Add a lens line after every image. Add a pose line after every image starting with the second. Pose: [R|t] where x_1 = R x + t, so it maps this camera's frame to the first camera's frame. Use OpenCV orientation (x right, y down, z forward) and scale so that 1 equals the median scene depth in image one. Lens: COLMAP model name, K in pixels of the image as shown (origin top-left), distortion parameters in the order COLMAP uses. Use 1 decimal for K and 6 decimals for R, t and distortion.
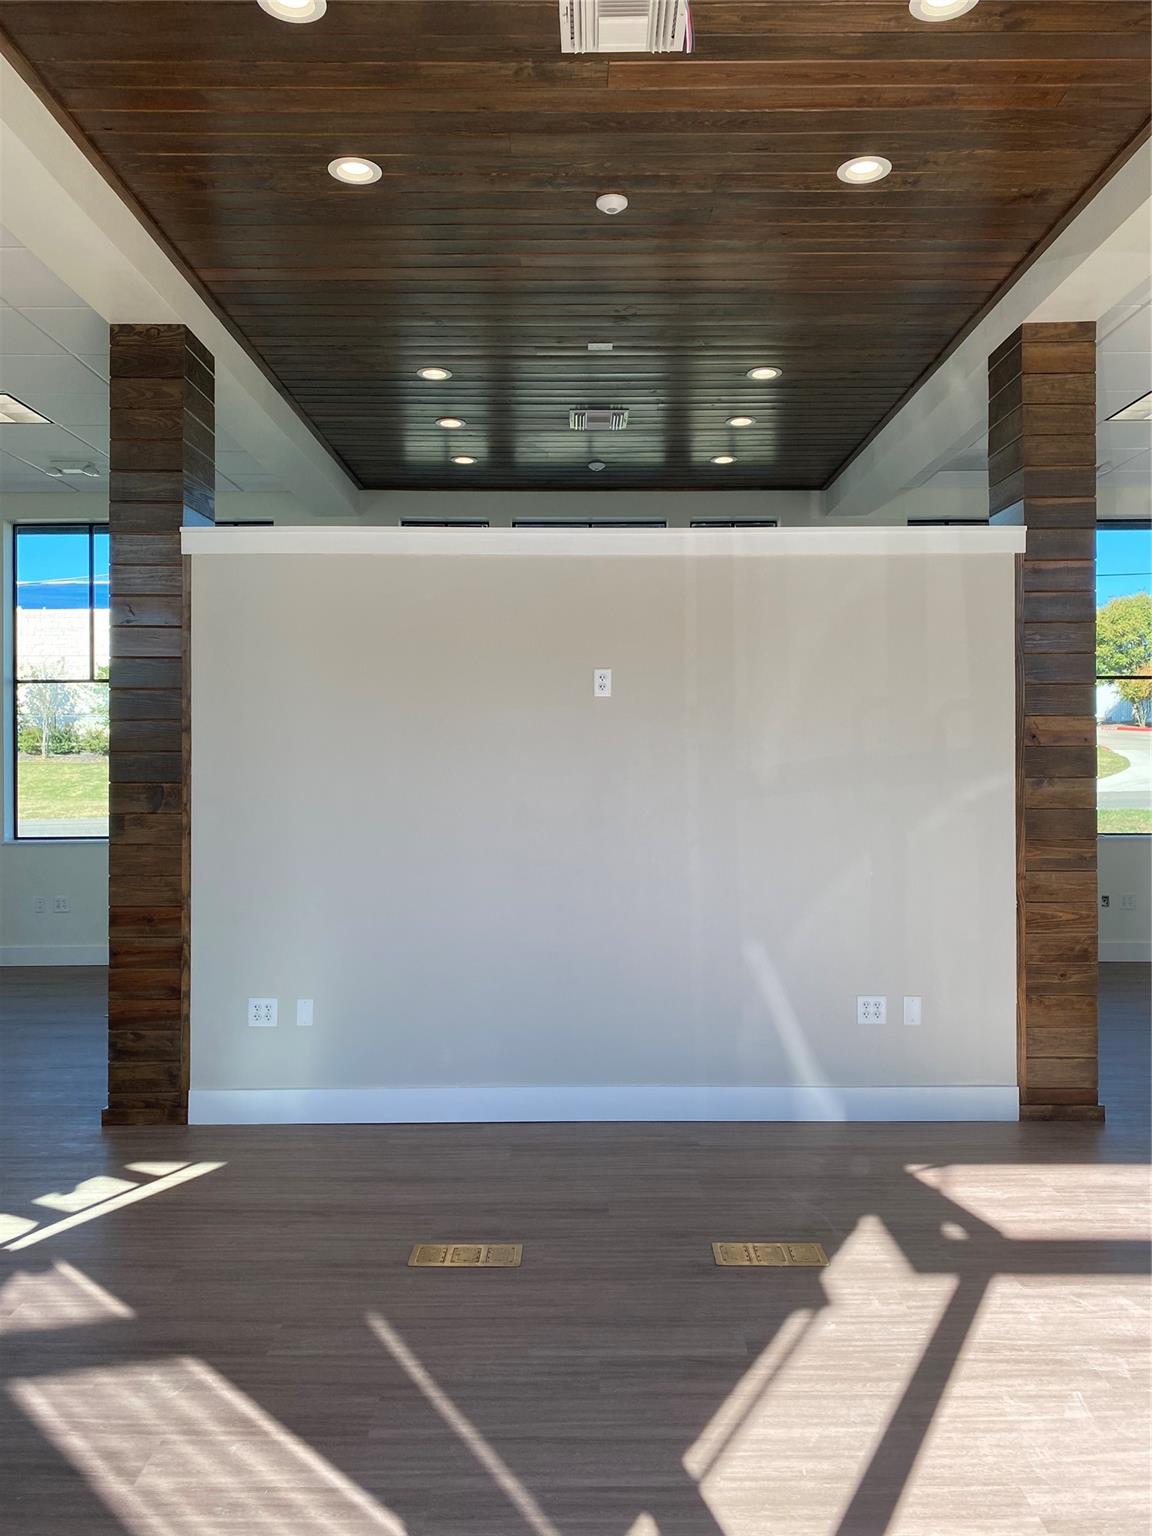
lens RADIAL K [[1177.1, 0, 581.4], [0, 1177.1, 750.3], [0, 0, 1]] dist [0.000413, 0.002677]
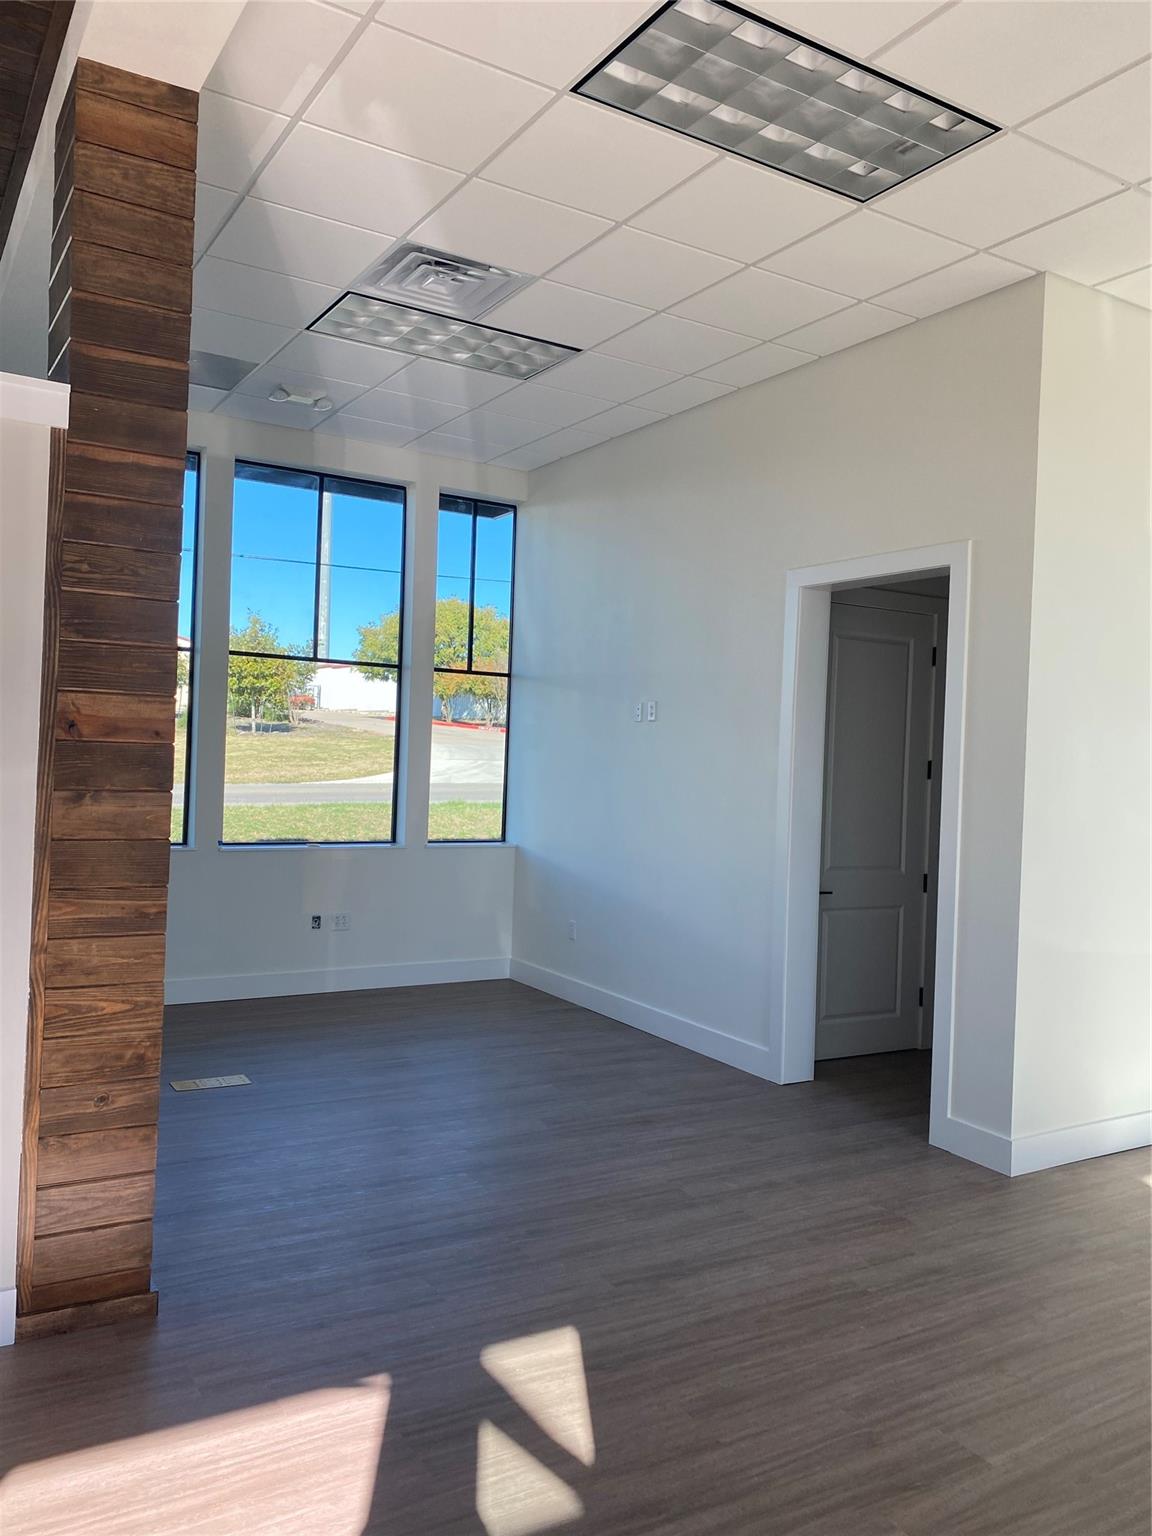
lens RADIAL K [[1174.9, 0, 568.5], [0, 1174.9, 756.8], [0, 0, 1]] dist [0.009157, -0.008097]
pose [[0.856472, 0.035702, 0.514957, 0.291556], [-0.045692, 0.998933, 0.006739, -0.011179], [-0.514167, -0.029301, 0.857190, 0.328229]]
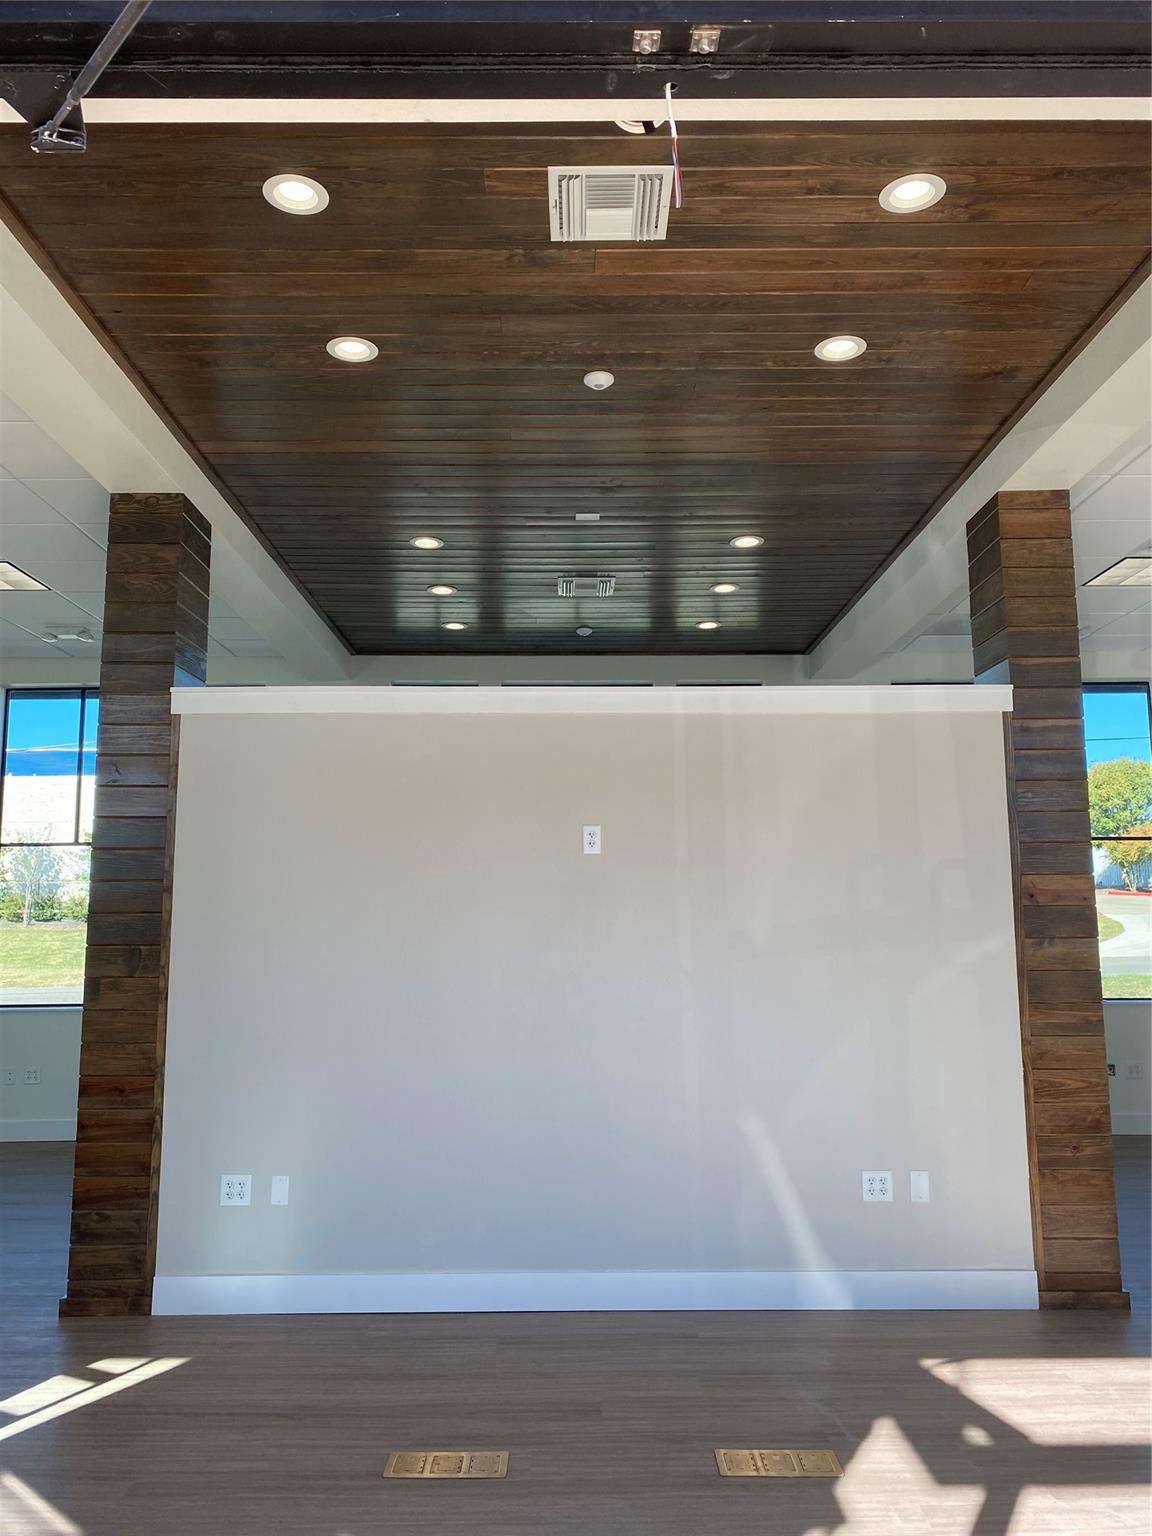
lens RADIAL K [[1174.9, 0, 568.5], [0, 1174.9, 756.8], [0, 0, 1]] dist [0.009157, -0.008097]
pose [[0.999997, -0.002395, 0.000135, -0.001502], [0.002392, 0.990856, -0.134905, 0.004893], [0.000189, 0.134905, 0.990858, 0.012558]]
